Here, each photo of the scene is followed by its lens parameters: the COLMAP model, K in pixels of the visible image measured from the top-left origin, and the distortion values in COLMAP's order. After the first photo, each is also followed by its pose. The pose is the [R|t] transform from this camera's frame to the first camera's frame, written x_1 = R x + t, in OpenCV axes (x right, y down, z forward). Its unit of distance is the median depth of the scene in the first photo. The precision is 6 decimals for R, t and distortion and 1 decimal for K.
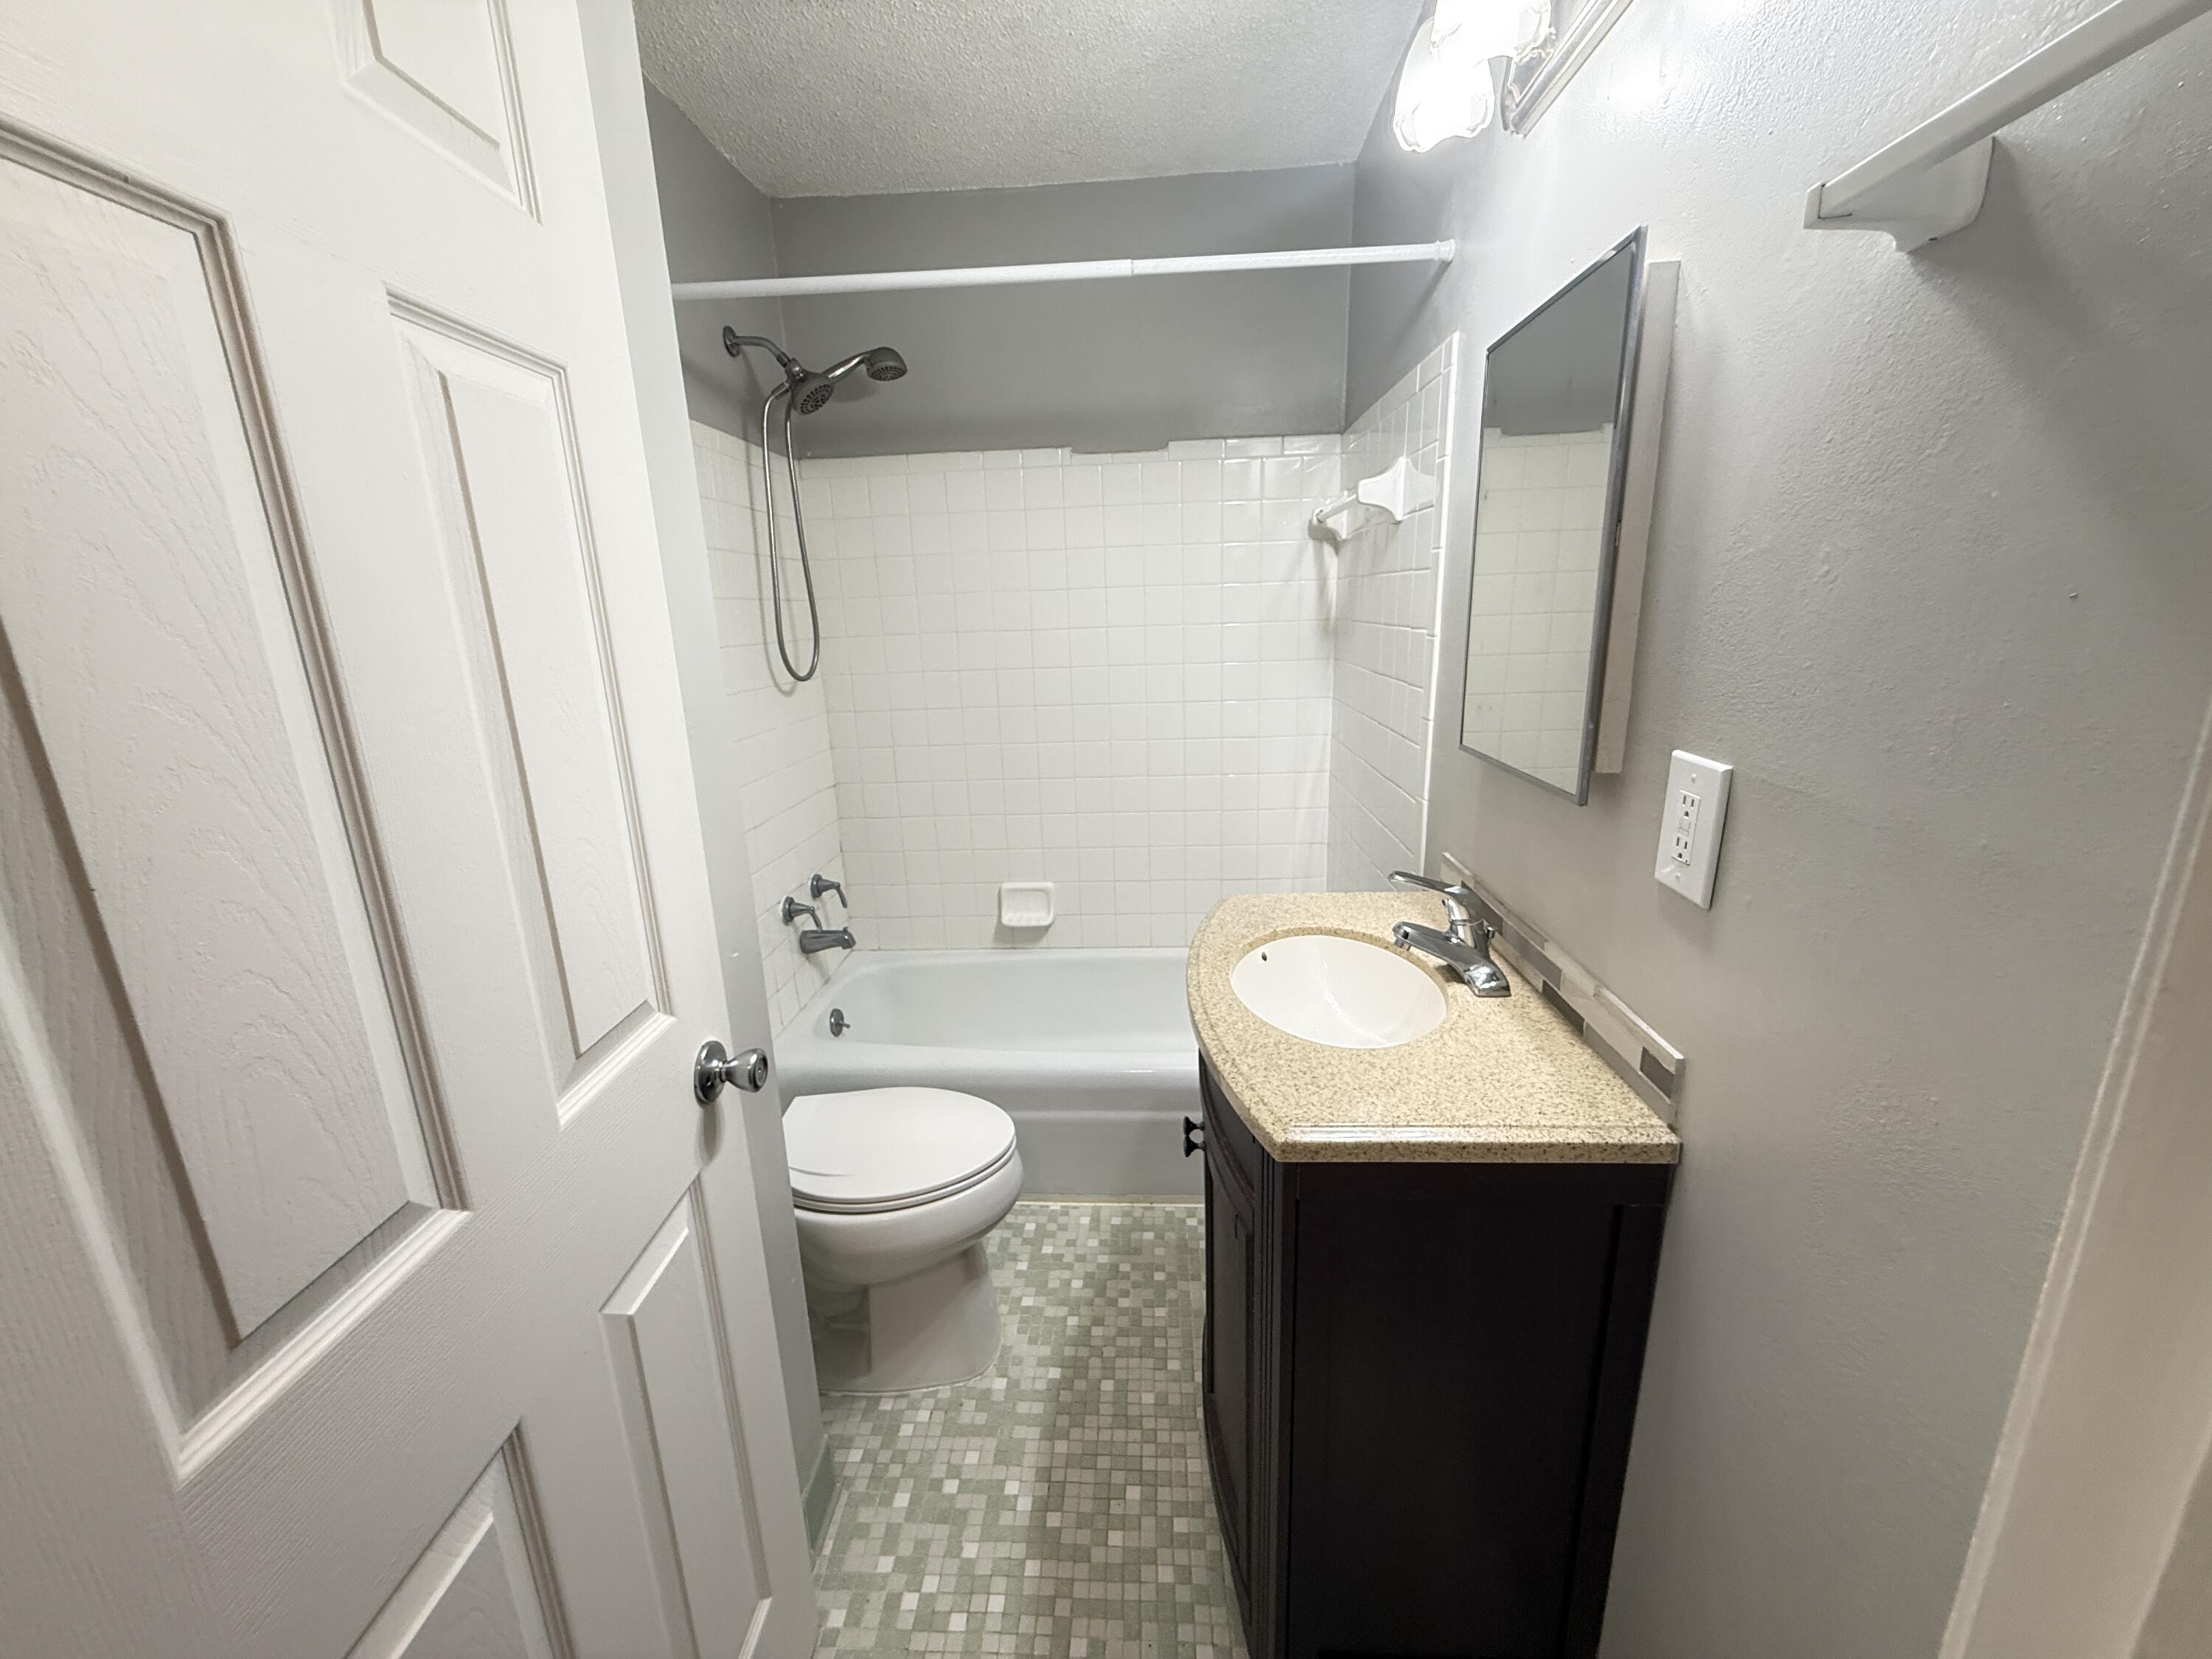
lens RADIAL K [[883.1, 0, 1105.1], [0, 883.1, 830.3], [0, 0, 1]] dist [0.002836, 0.000288]
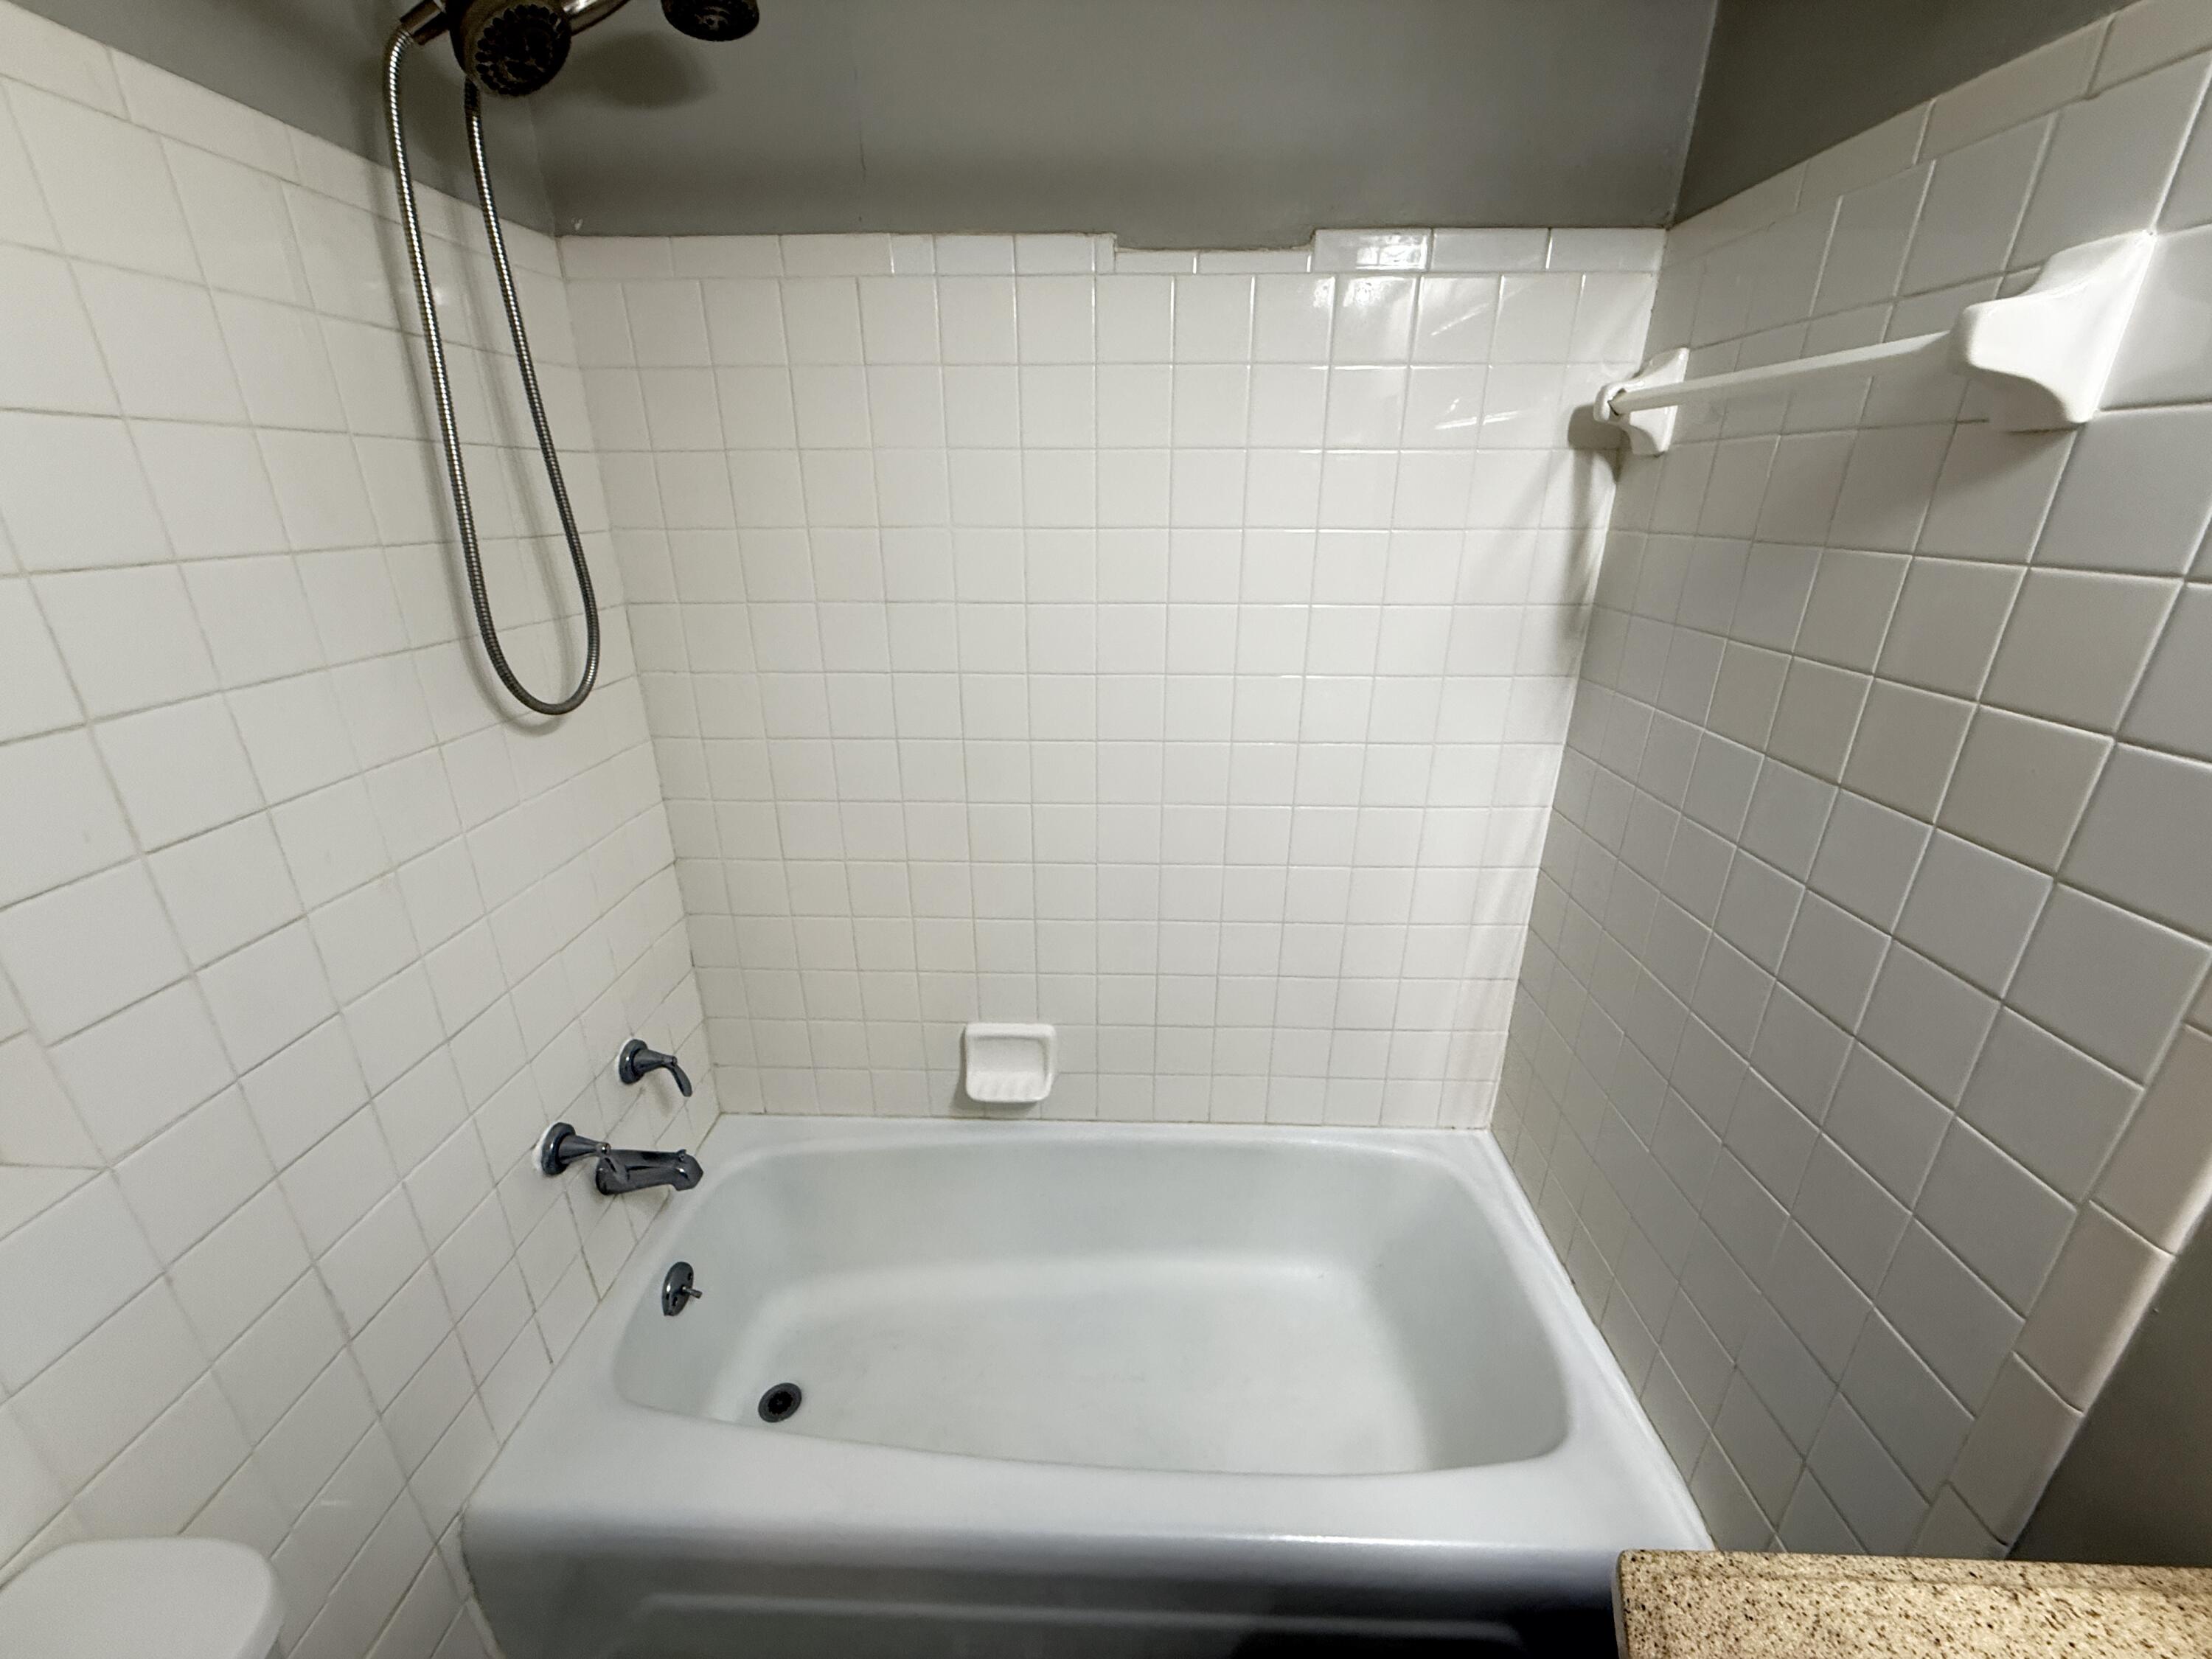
lens RADIAL K [[883.1, 0, 1100.9], [0, 883.1, 832.4], [0, 0, 1]] dist [0.002836, 0.000288]
pose [[0.999097, 0.022226, 0.036201, -0.055303], [-0.026357, 0.992670, 0.117943, -0.154862], [-0.033314, -0.118791, 0.992360, 0.453307]]
